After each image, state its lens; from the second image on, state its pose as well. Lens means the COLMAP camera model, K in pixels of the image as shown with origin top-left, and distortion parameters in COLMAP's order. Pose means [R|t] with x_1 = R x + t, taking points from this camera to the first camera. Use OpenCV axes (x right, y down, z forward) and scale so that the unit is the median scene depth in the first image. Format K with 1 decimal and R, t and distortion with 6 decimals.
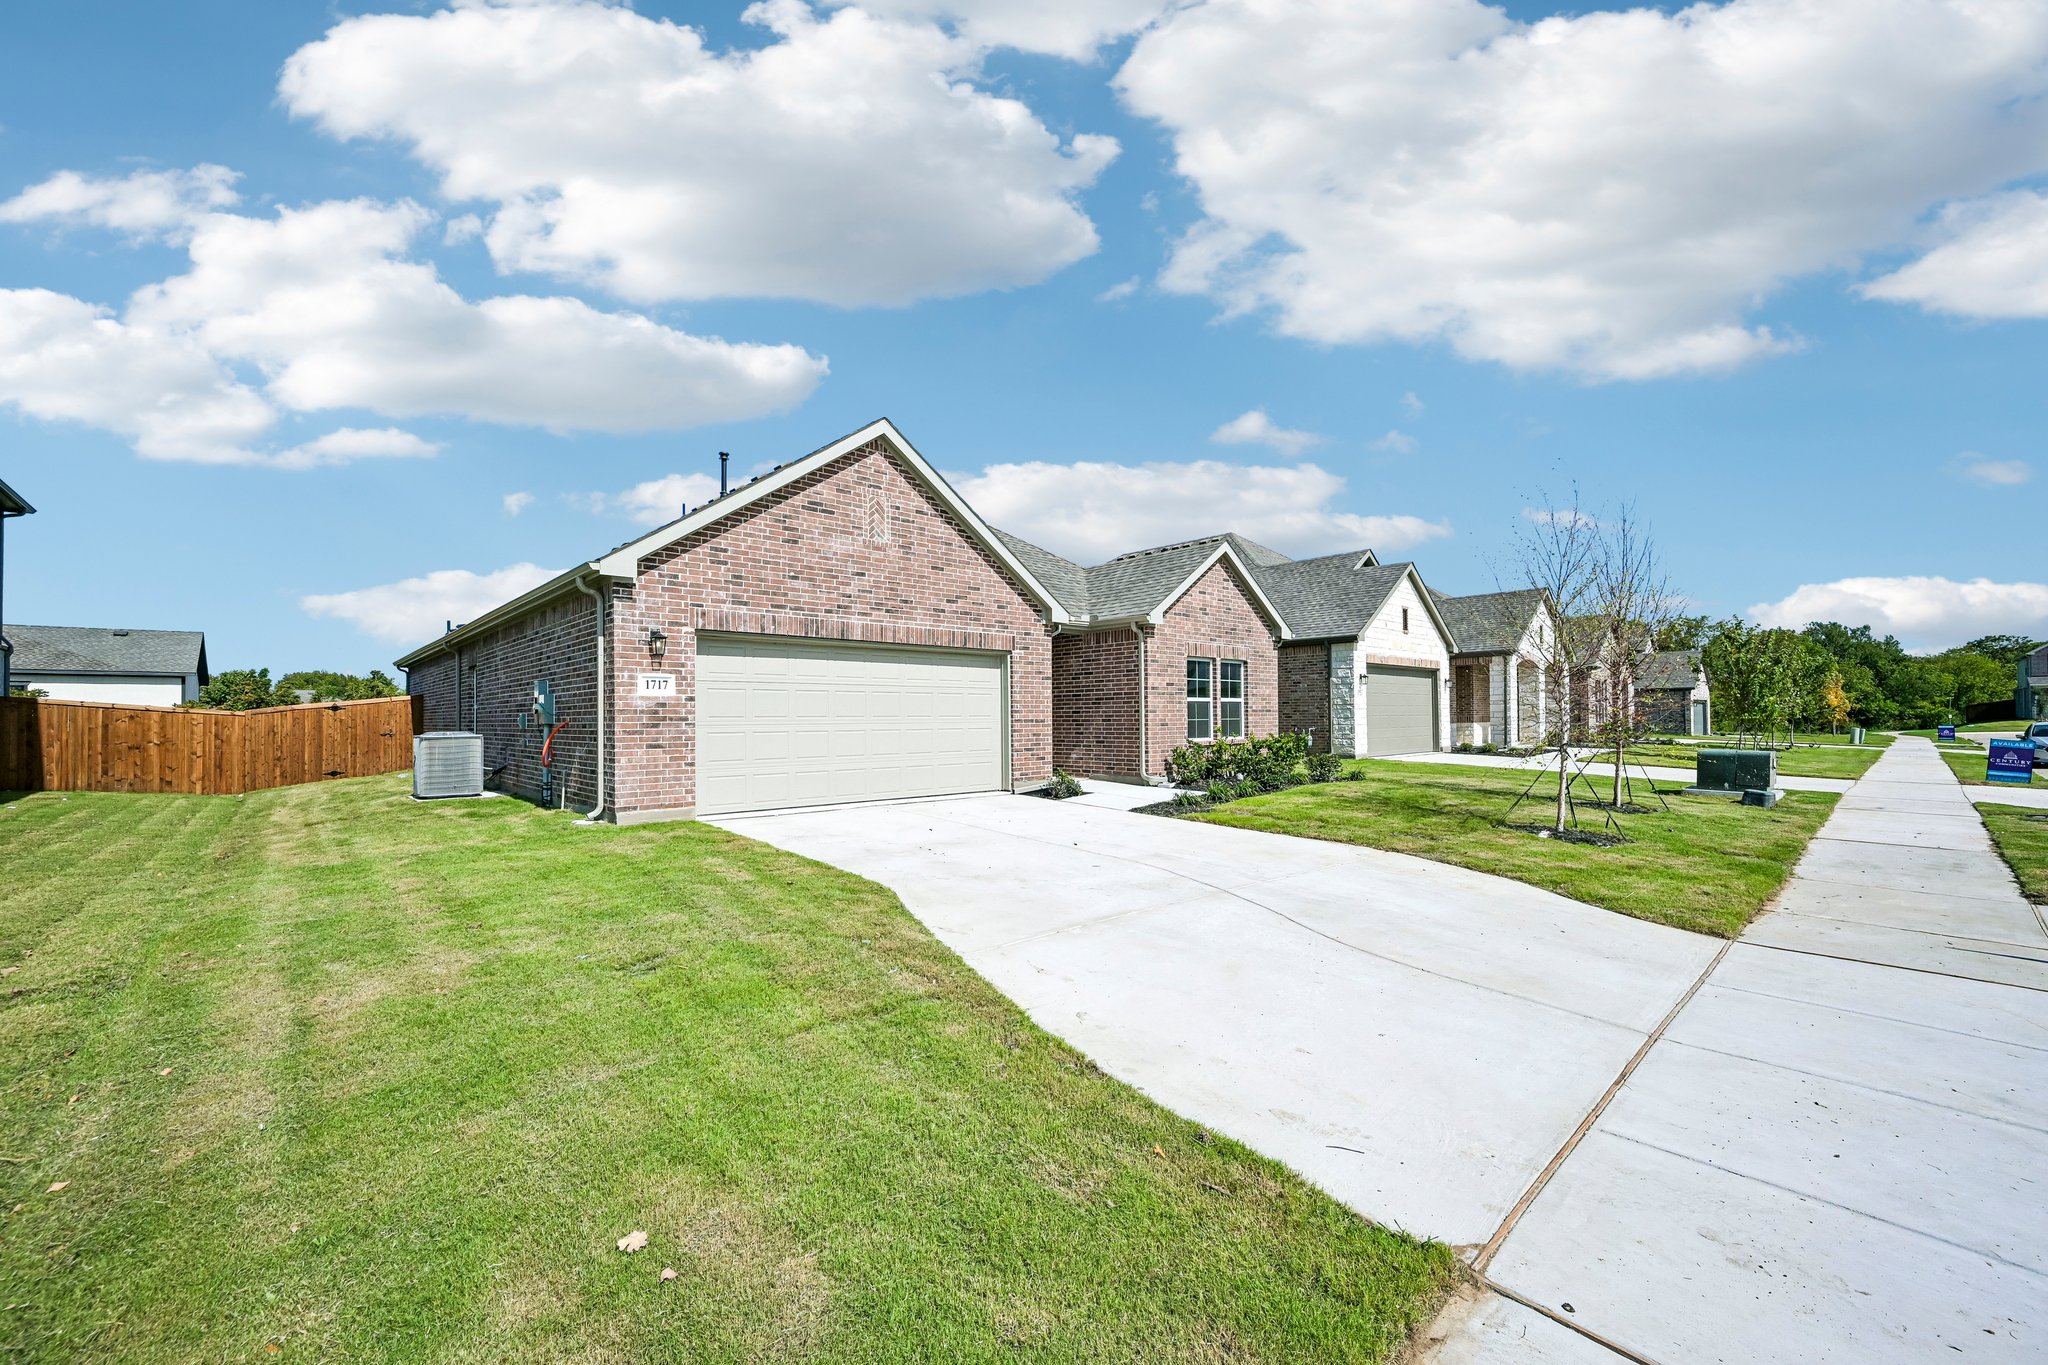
lens RADIAL K [[815.7, 0, 1022.3], [0, 815.7, 682.2], [0, 0, 1]] dist [0.002557, -0.001015]
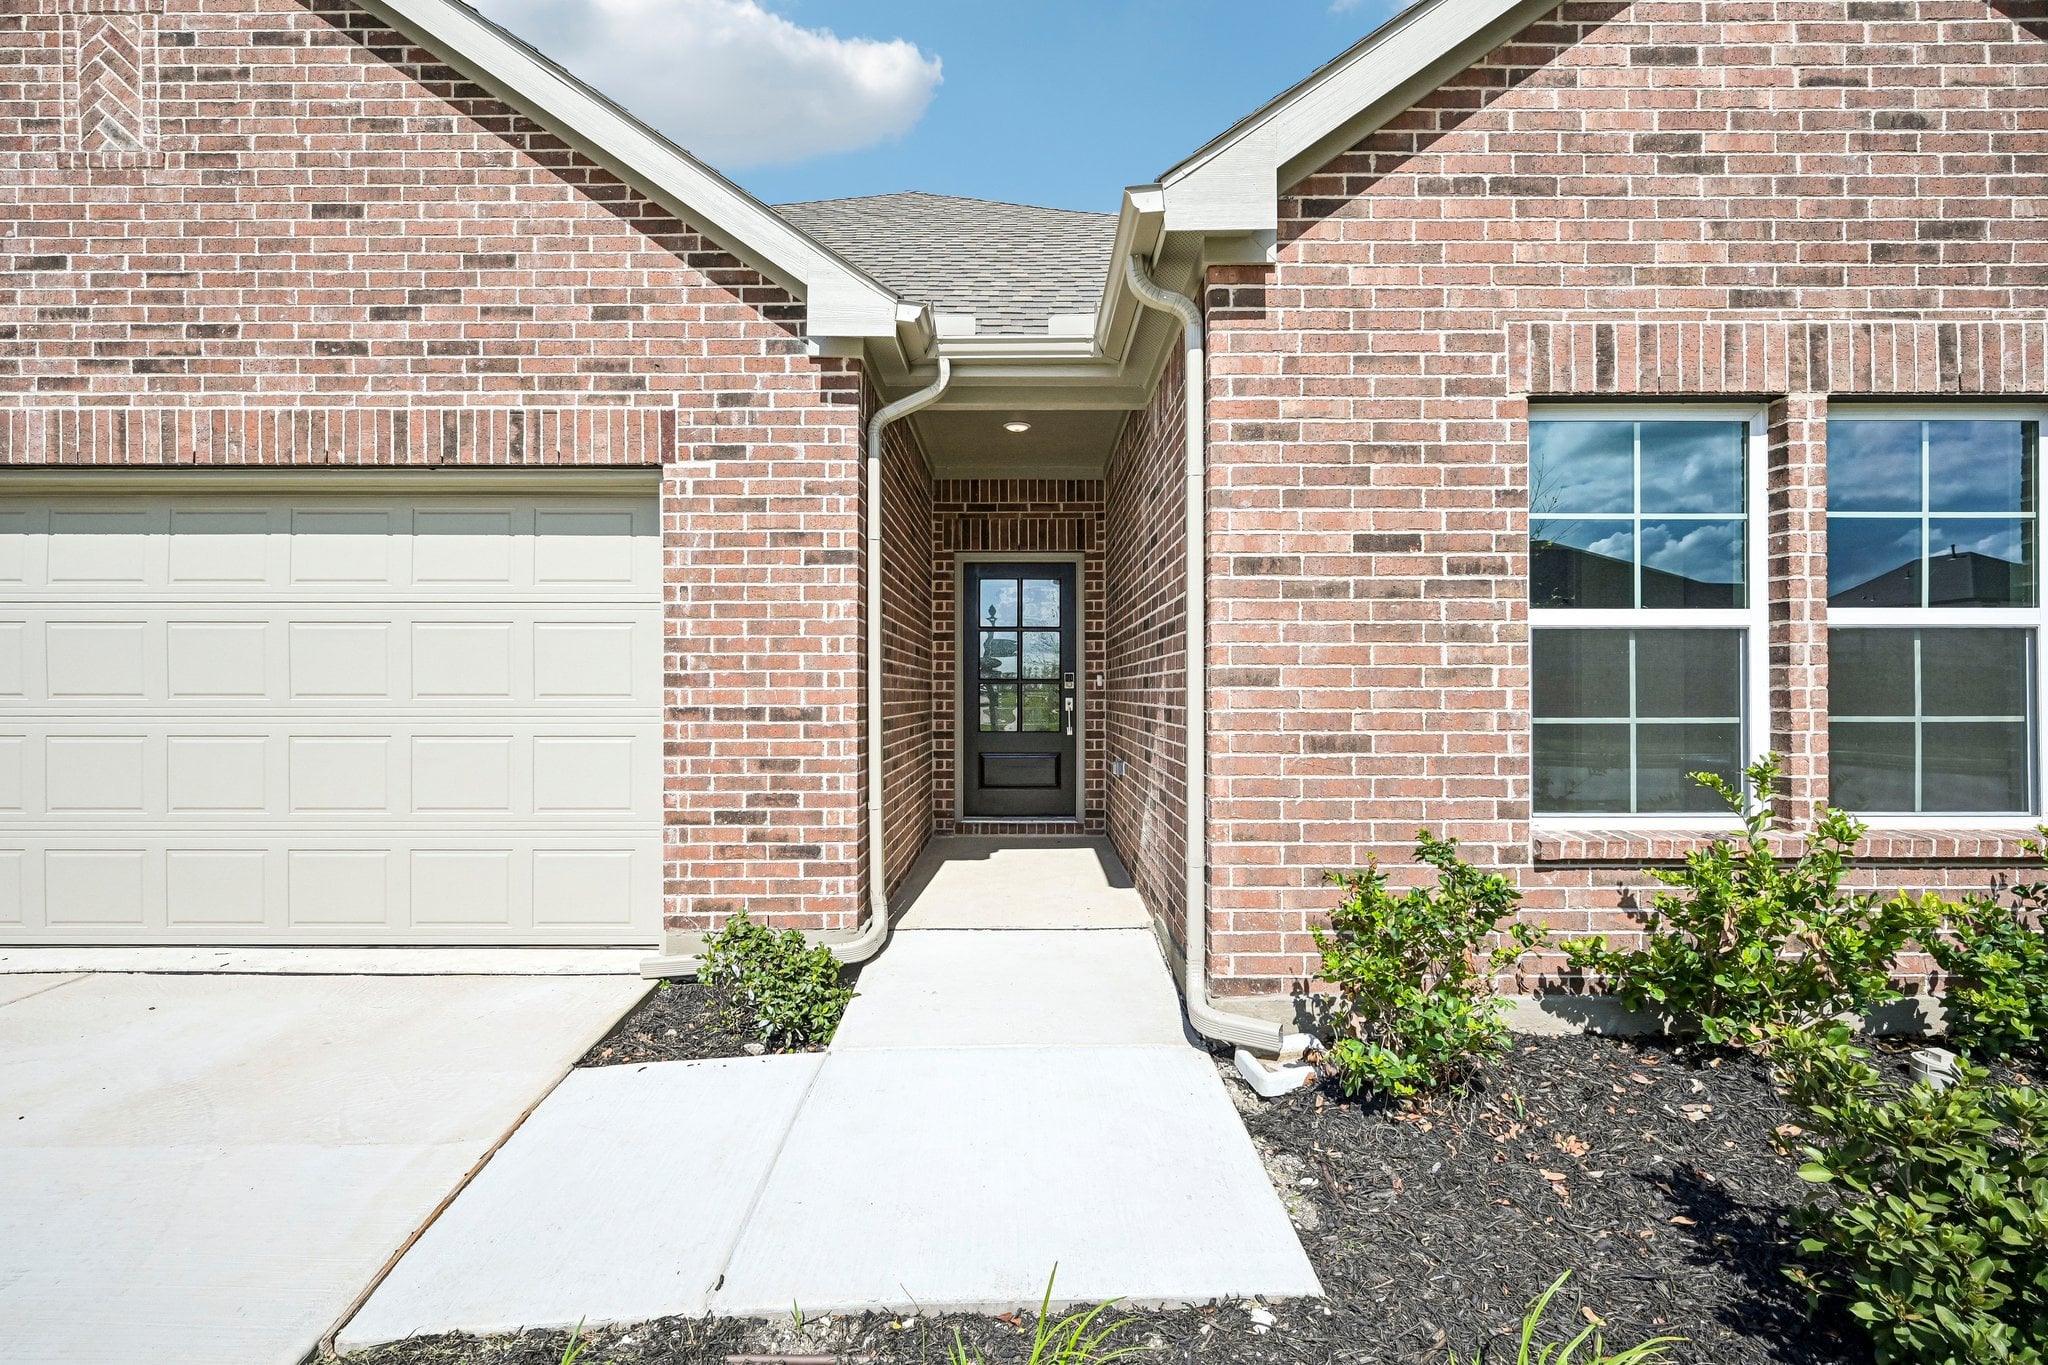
lens RADIAL K [[901.7, 0, 1021.7], [0, 901.7, 685.1], [0, 0, 1]] dist [-0.002921, -0.000224]
pose [[0.740963, -0.001129, -0.671544, 0.290723], [0.023572, 0.999426, 0.024328, 0.033141], [0.671132, -0.033856, 0.740565, 0.858113]]
